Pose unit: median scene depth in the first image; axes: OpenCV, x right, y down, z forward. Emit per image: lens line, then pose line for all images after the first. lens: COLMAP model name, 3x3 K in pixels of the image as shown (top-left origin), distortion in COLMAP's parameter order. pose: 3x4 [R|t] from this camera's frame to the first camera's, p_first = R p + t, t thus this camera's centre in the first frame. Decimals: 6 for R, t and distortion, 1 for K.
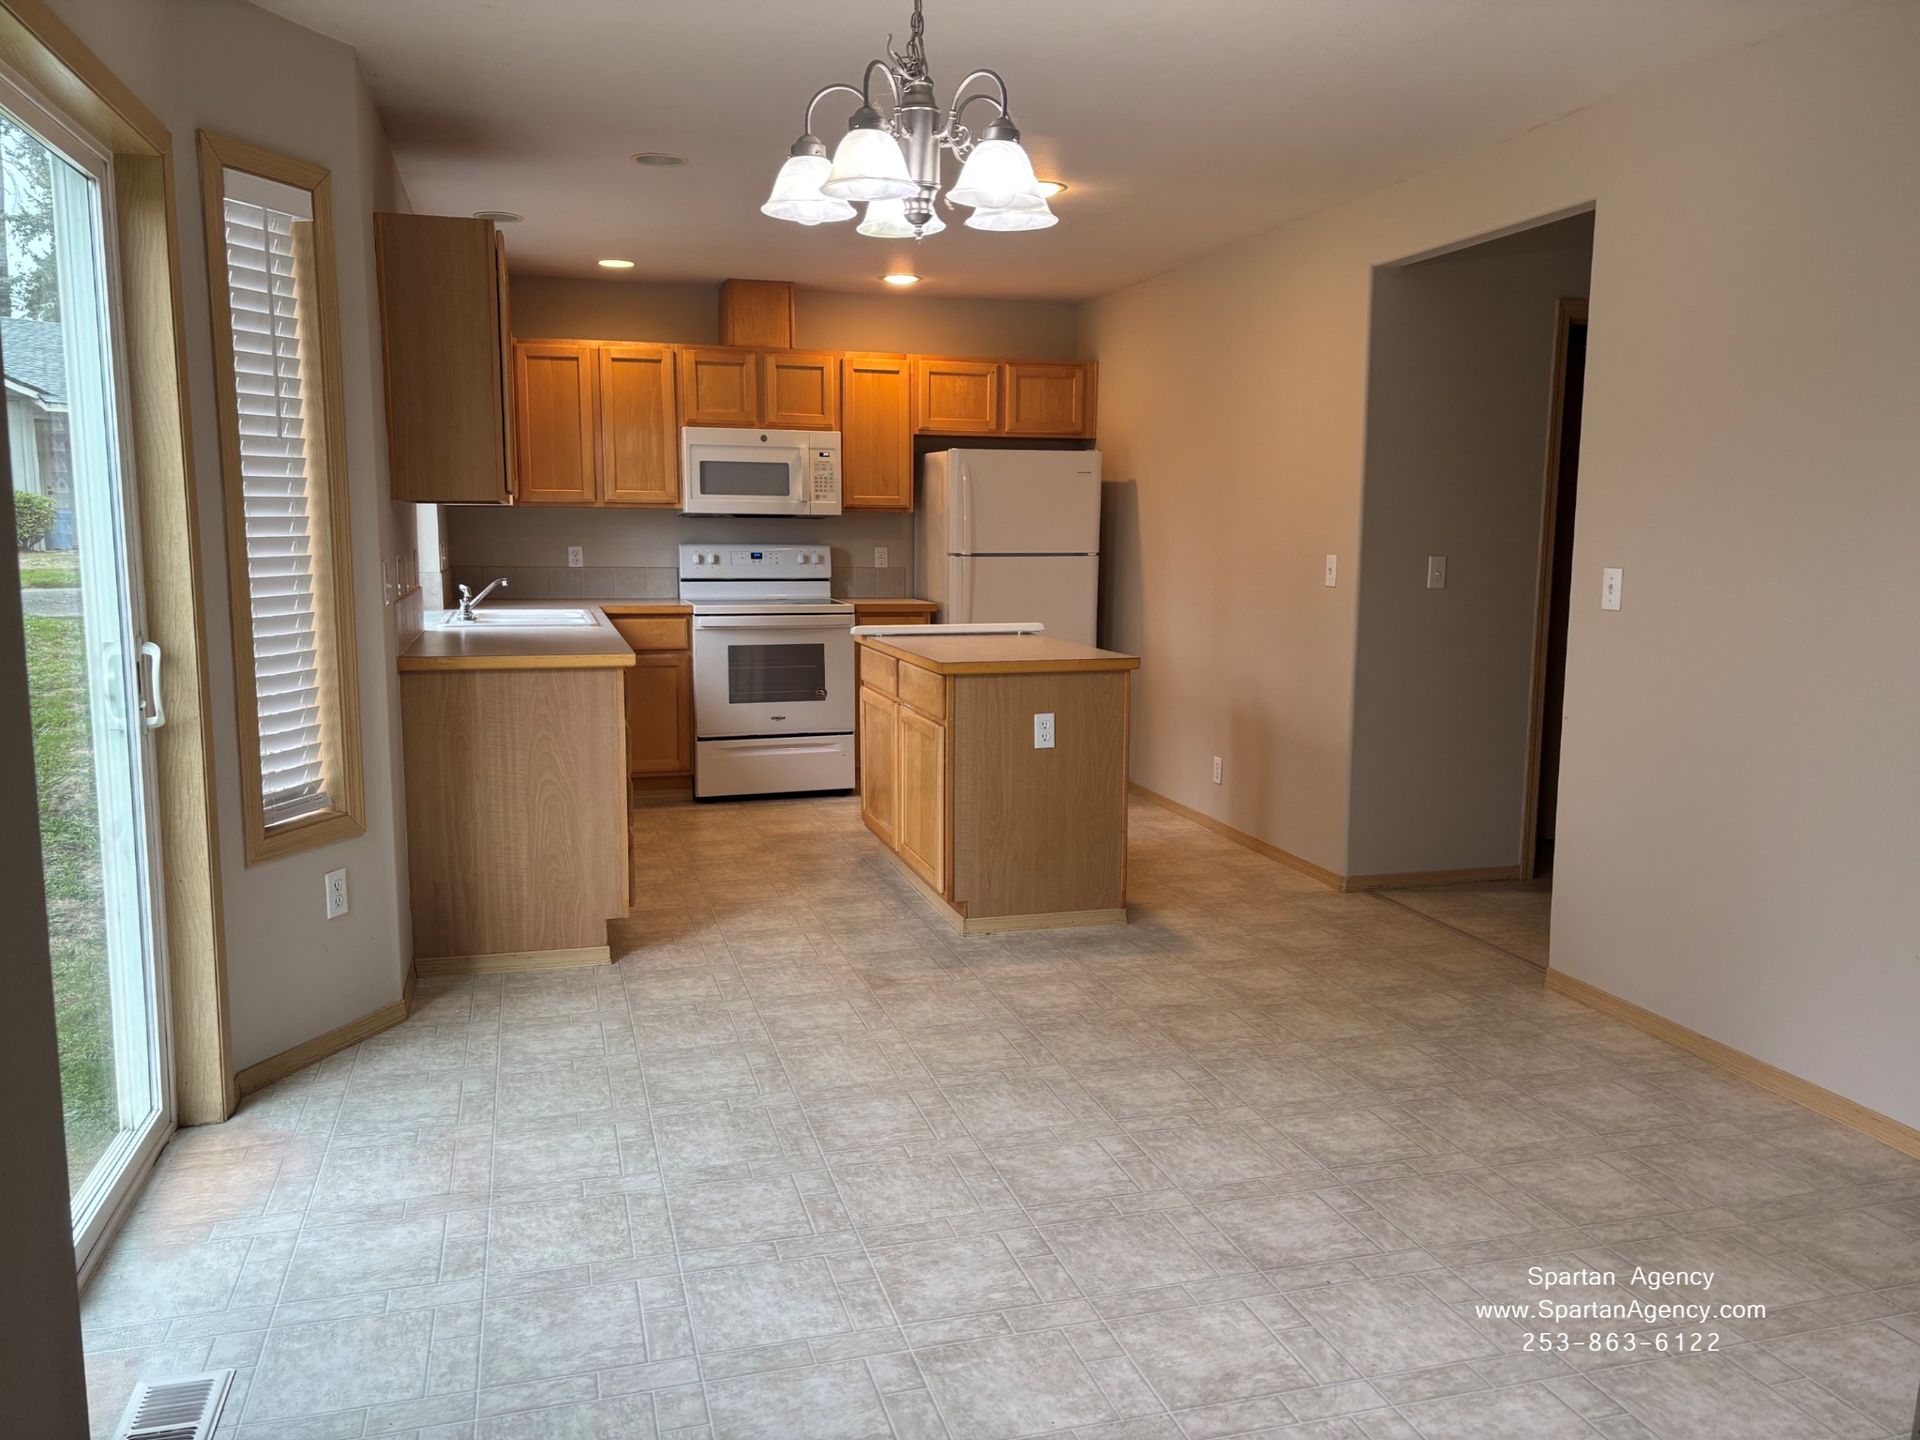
lens RADIAL K [[1446.0, 0, 916.4], [0, 1446.0, 735.2], [0, 0, 1]] dist [0.051292, -0.053195]
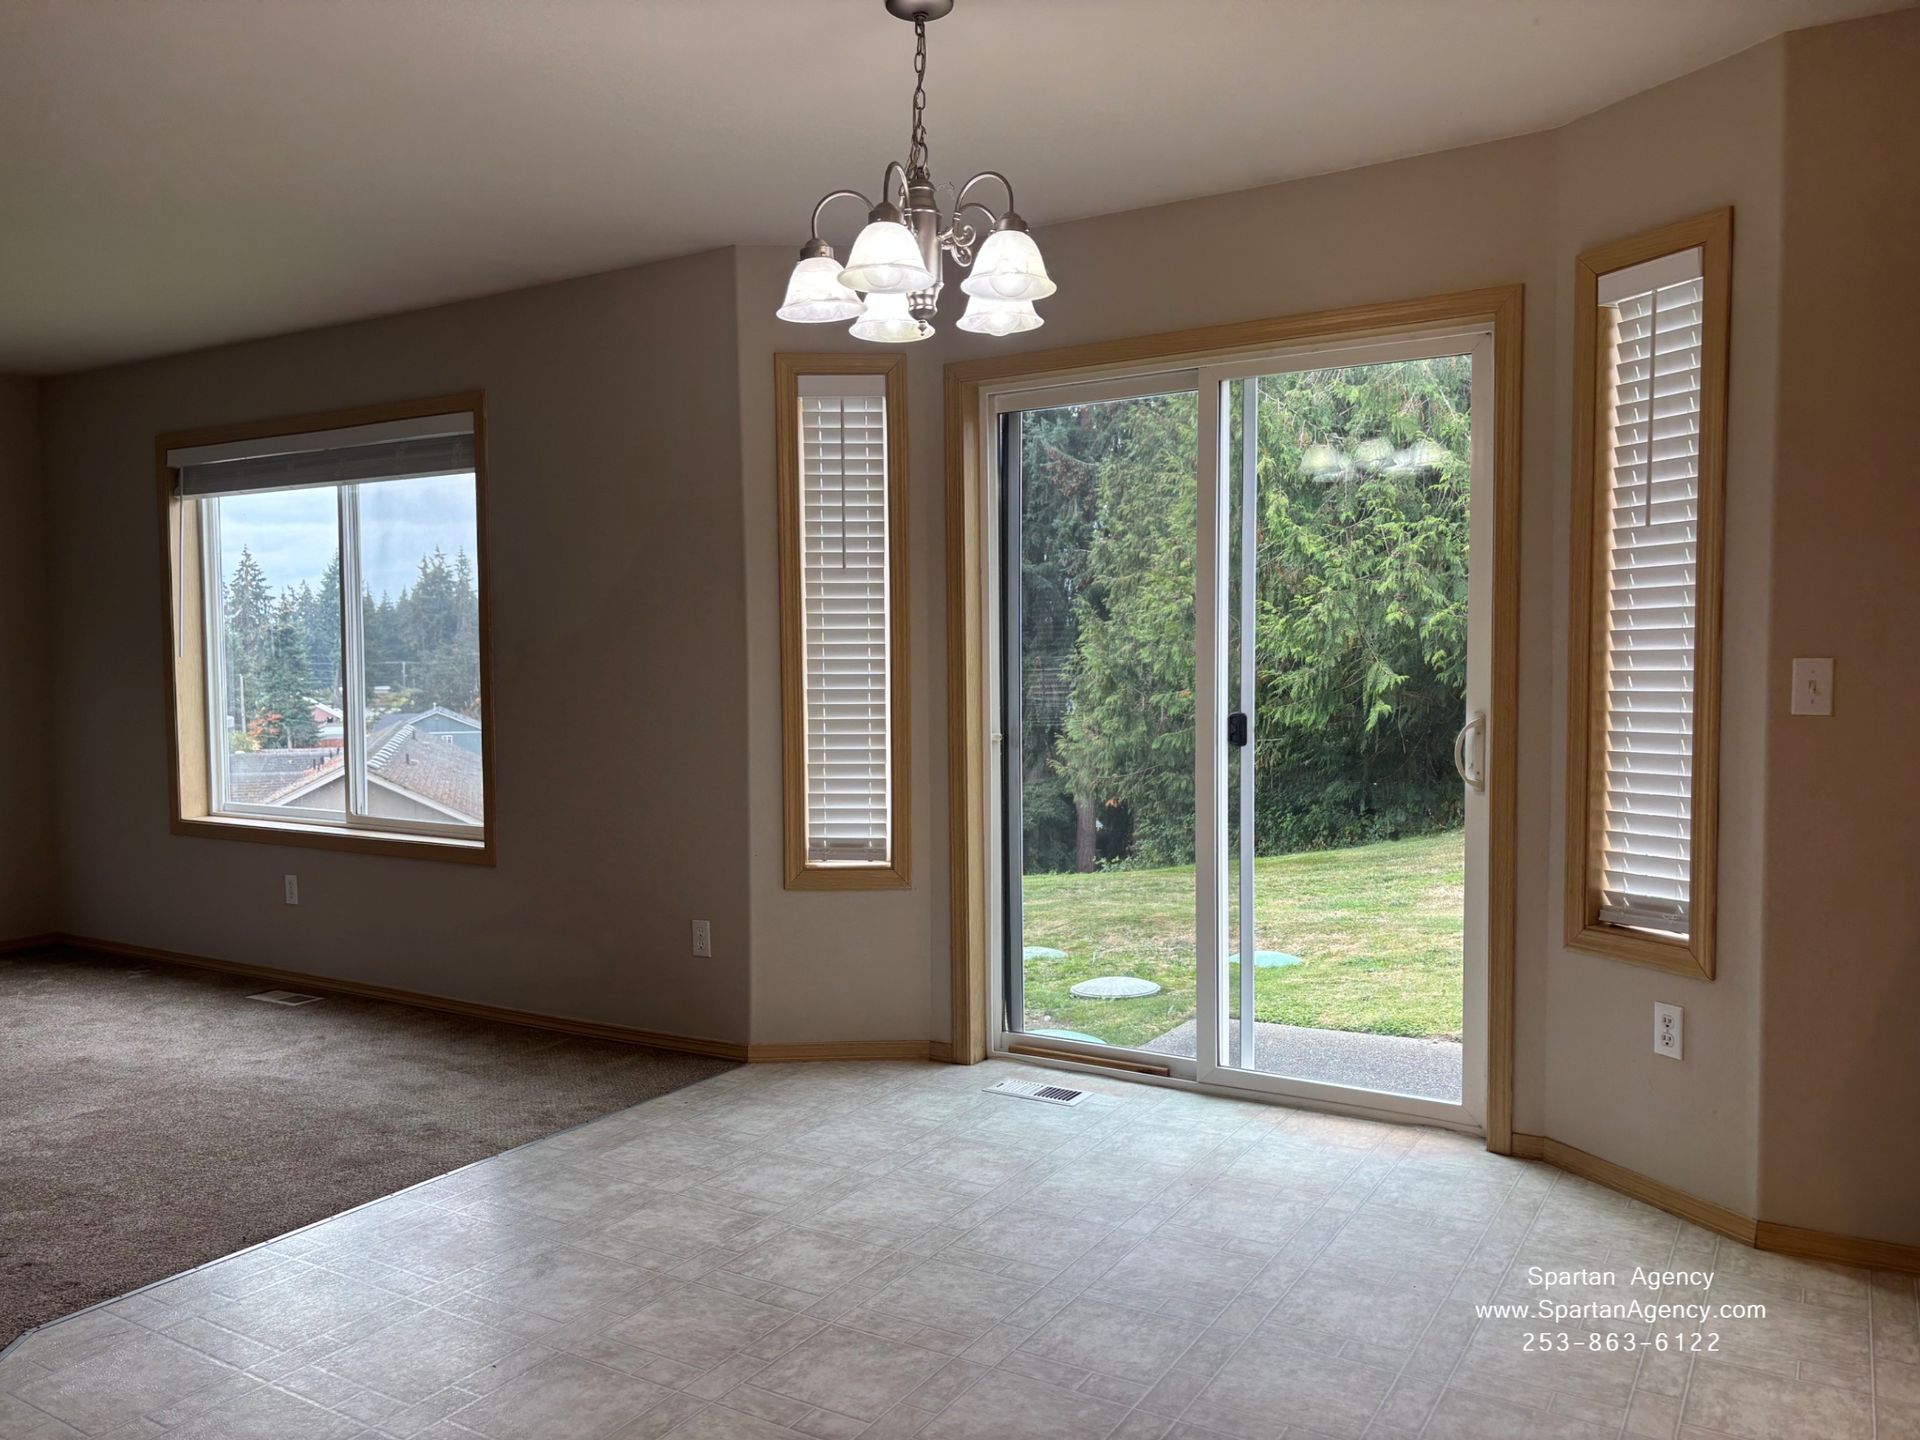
lens RADIAL K [[1446.0, 0, 966.4], [0, 1446.0, 739.9], [0, 0, 1]] dist [0.051292, -0.053195]
pose [[-0.710274, 0.041360, -0.702709, 0.440699], [-0.099925, 0.982239, 0.158813, -0.137904], [0.696796, 0.183019, -0.693526, 1.098812]]
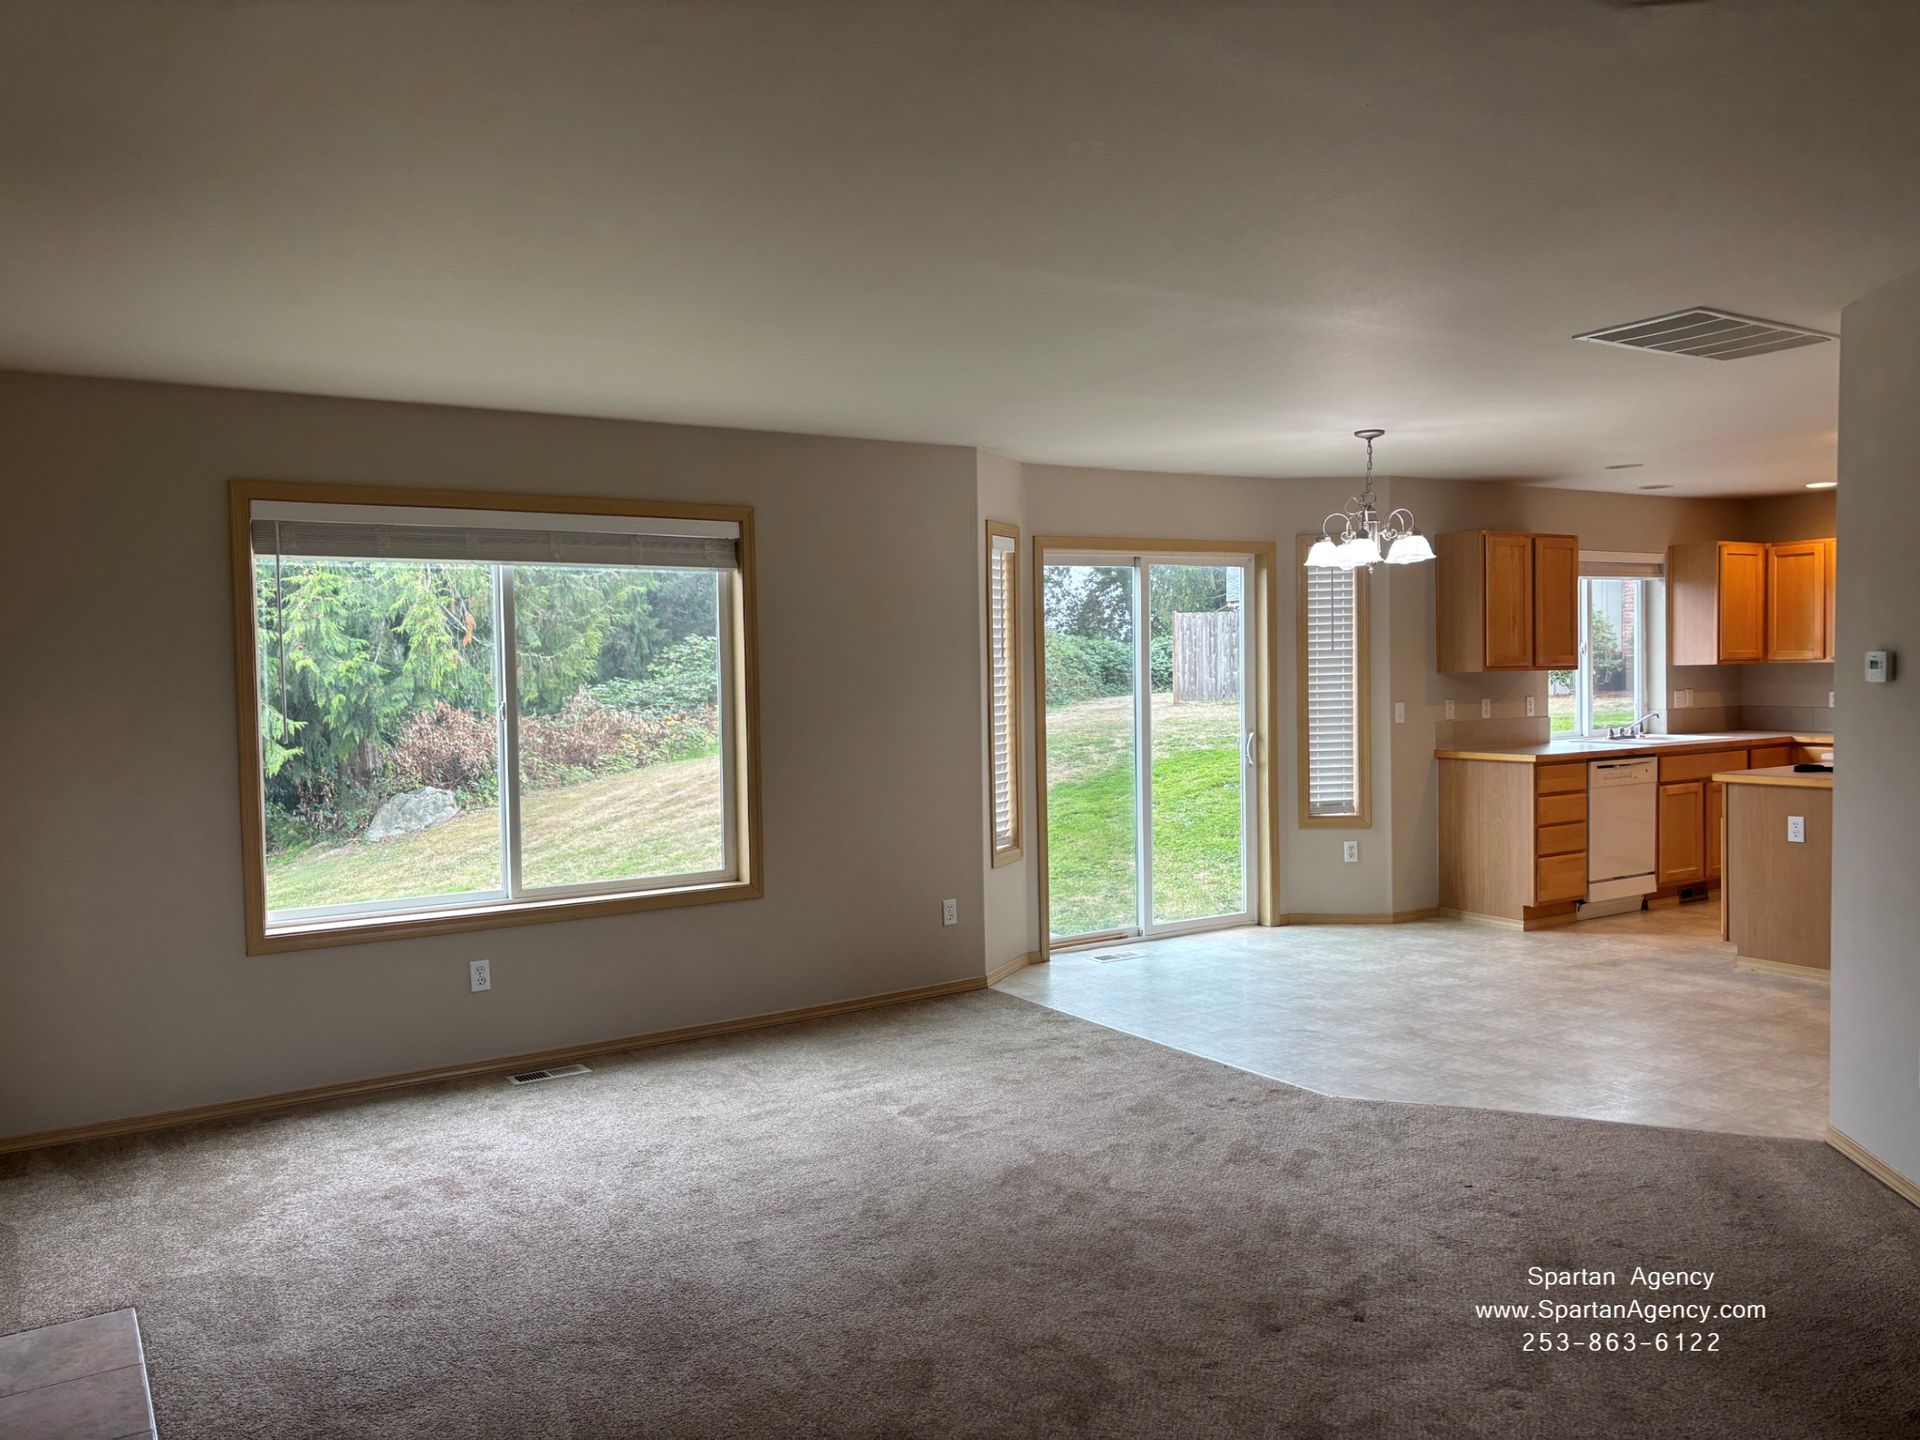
lens RADIAL K [[1446.0, 0, 951.0], [0, 1446.0, 719.0], [0, 0, 1]] dist [0.051292, -0.053195]
pose [[0.314107, 0.026071, -0.949030, 1.277889], [-0.120495, 0.992634, -0.012612, 0.008362], [0.941710, 0.118315, 0.314935, -0.244232]]
